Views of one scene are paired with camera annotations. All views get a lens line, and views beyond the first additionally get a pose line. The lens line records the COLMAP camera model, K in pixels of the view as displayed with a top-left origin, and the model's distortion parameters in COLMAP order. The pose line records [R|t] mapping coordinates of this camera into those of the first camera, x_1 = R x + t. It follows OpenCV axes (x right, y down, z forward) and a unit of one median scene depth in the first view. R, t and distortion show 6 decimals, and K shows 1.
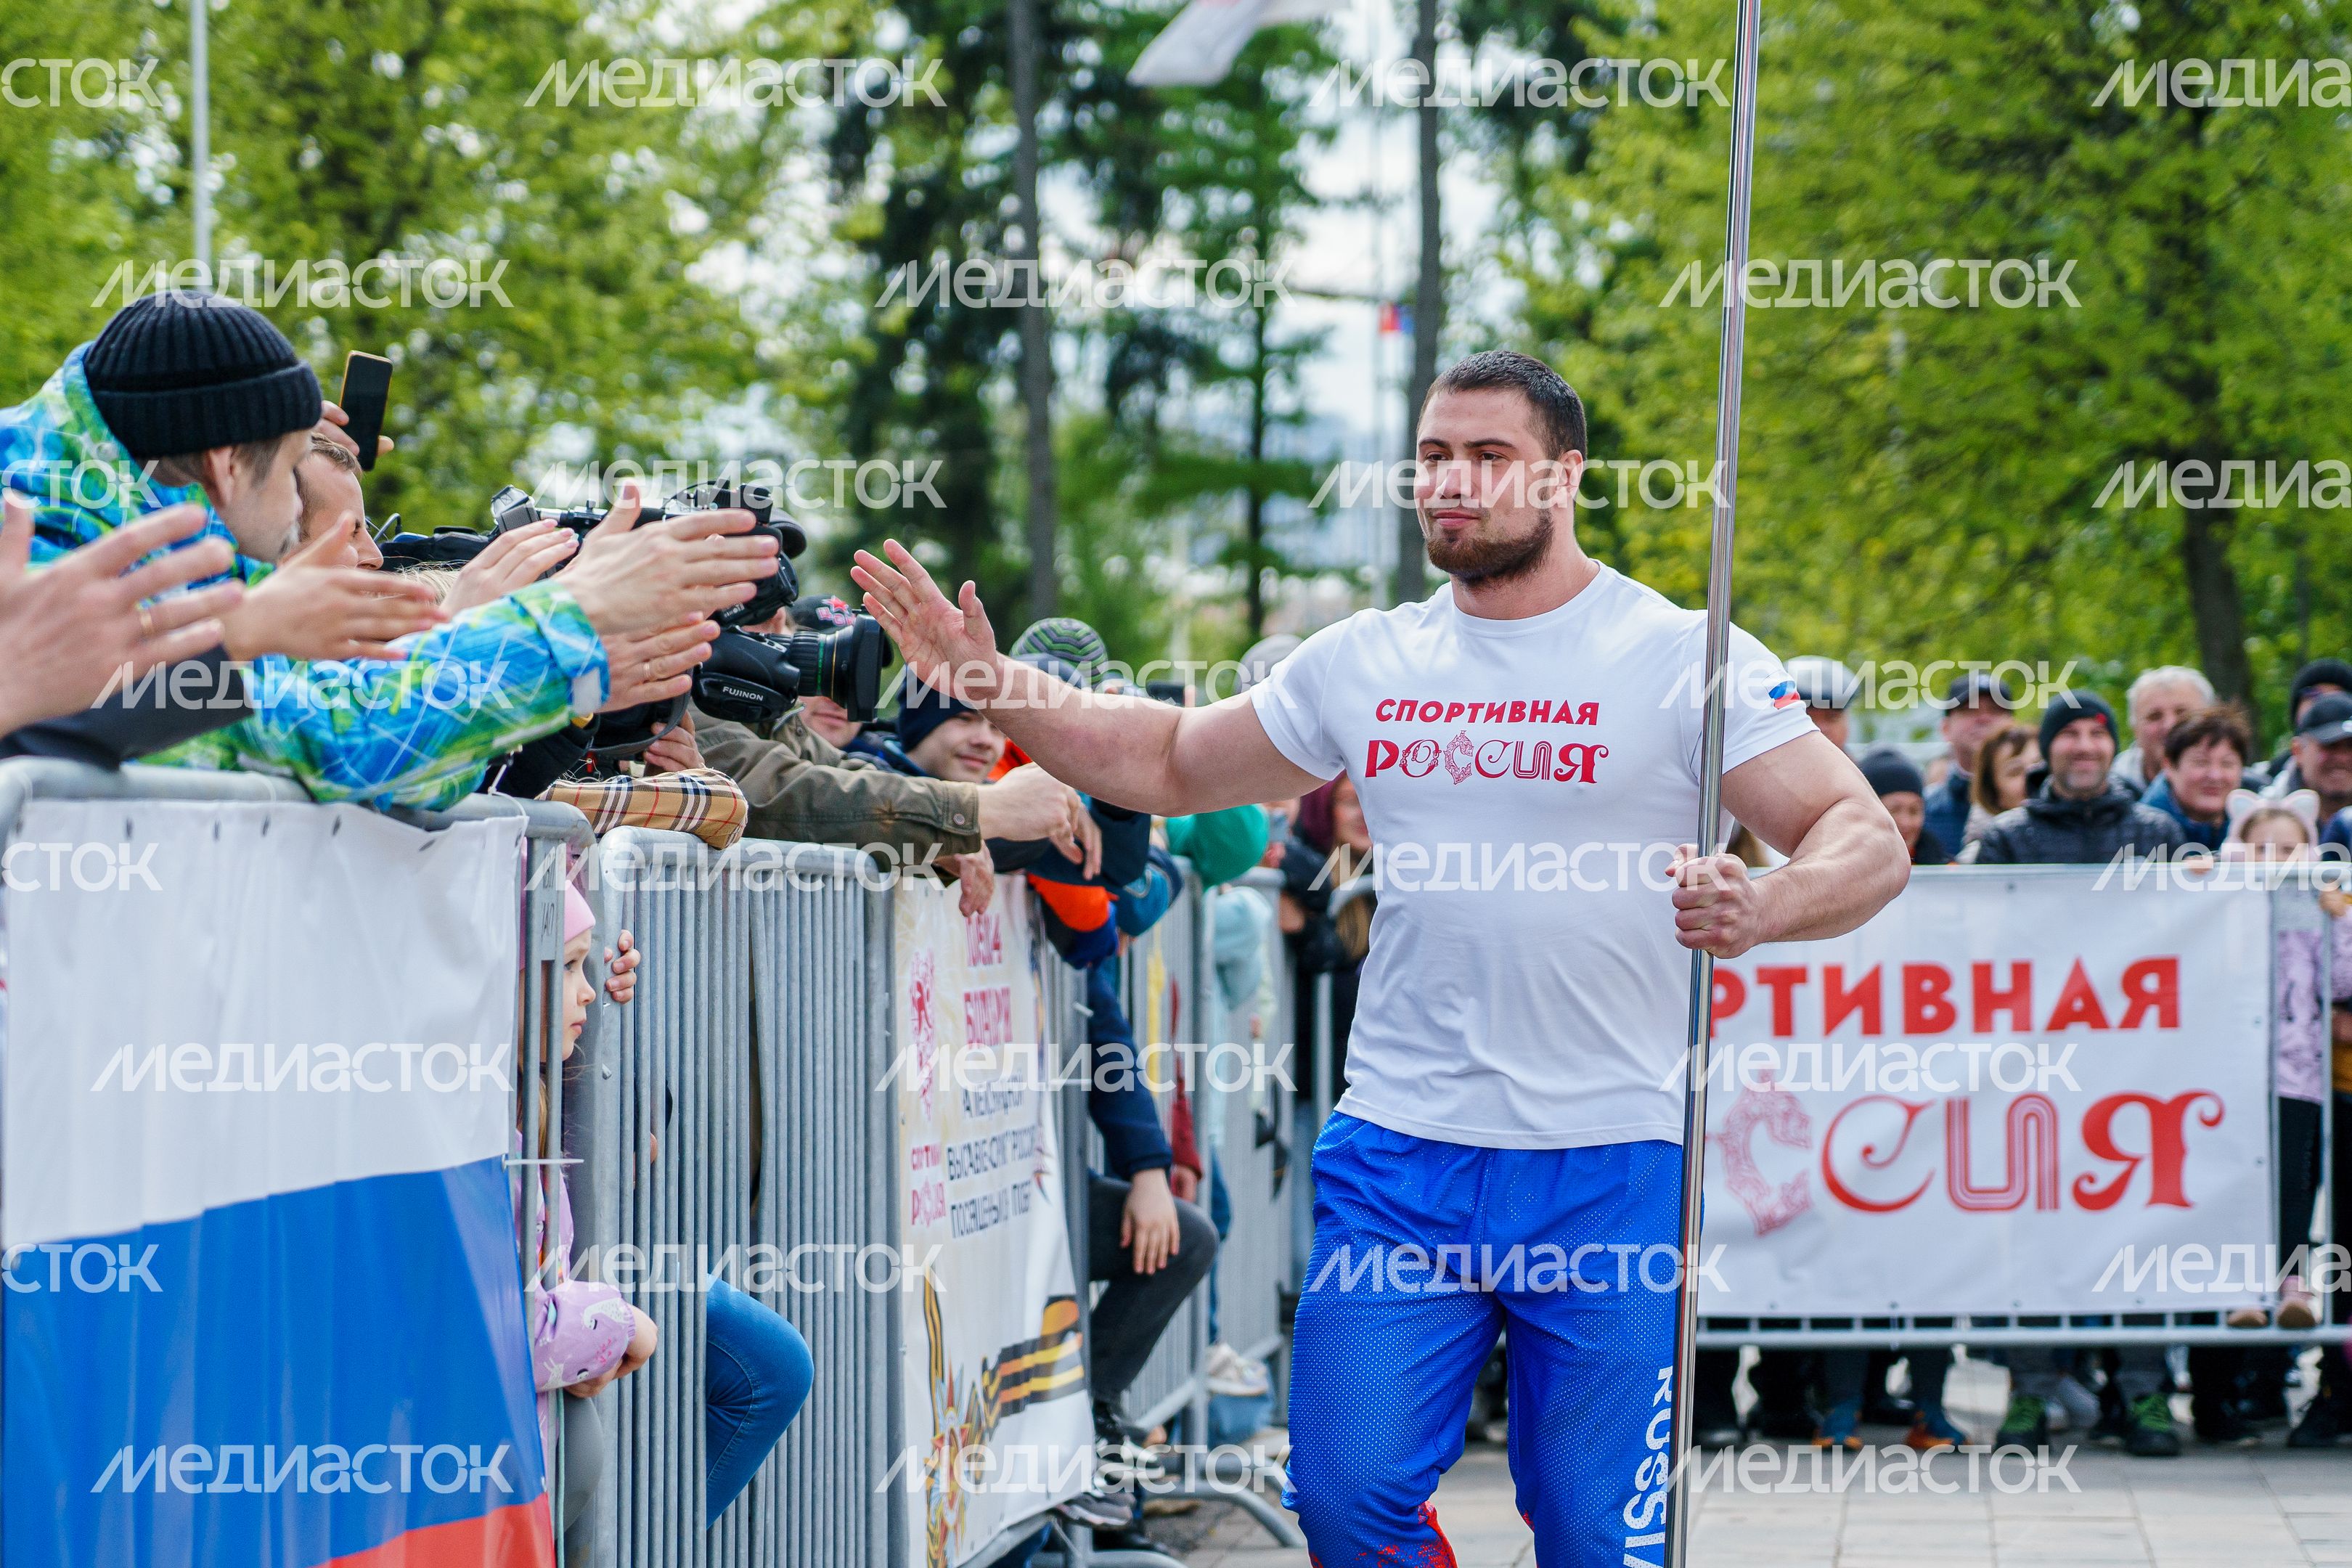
lens RADIAL K [[7323.3, 0, 1176.0], [0, 7323.3, 784.0], [0, 0, 1]] dist [-0.092760, 0.022033]
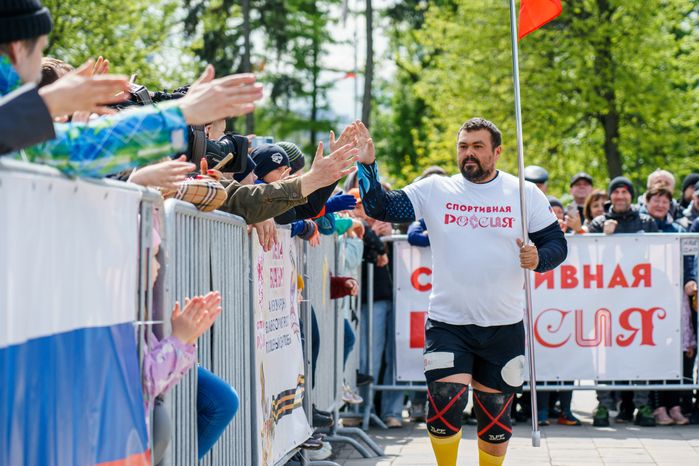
lens RADIAL K [[2001.9, 0, 370.7], [0, 2001.9, 211.3], [0, 0, 1]] dist [0.002415, -0.313246]
pose [[0.998065, 0.005700, 0.061922, -0.021658], [-0.004961, 0.999915, -0.012086, 0.008438], [-0.061985, 0.011755, 0.998008, 0.114962]]
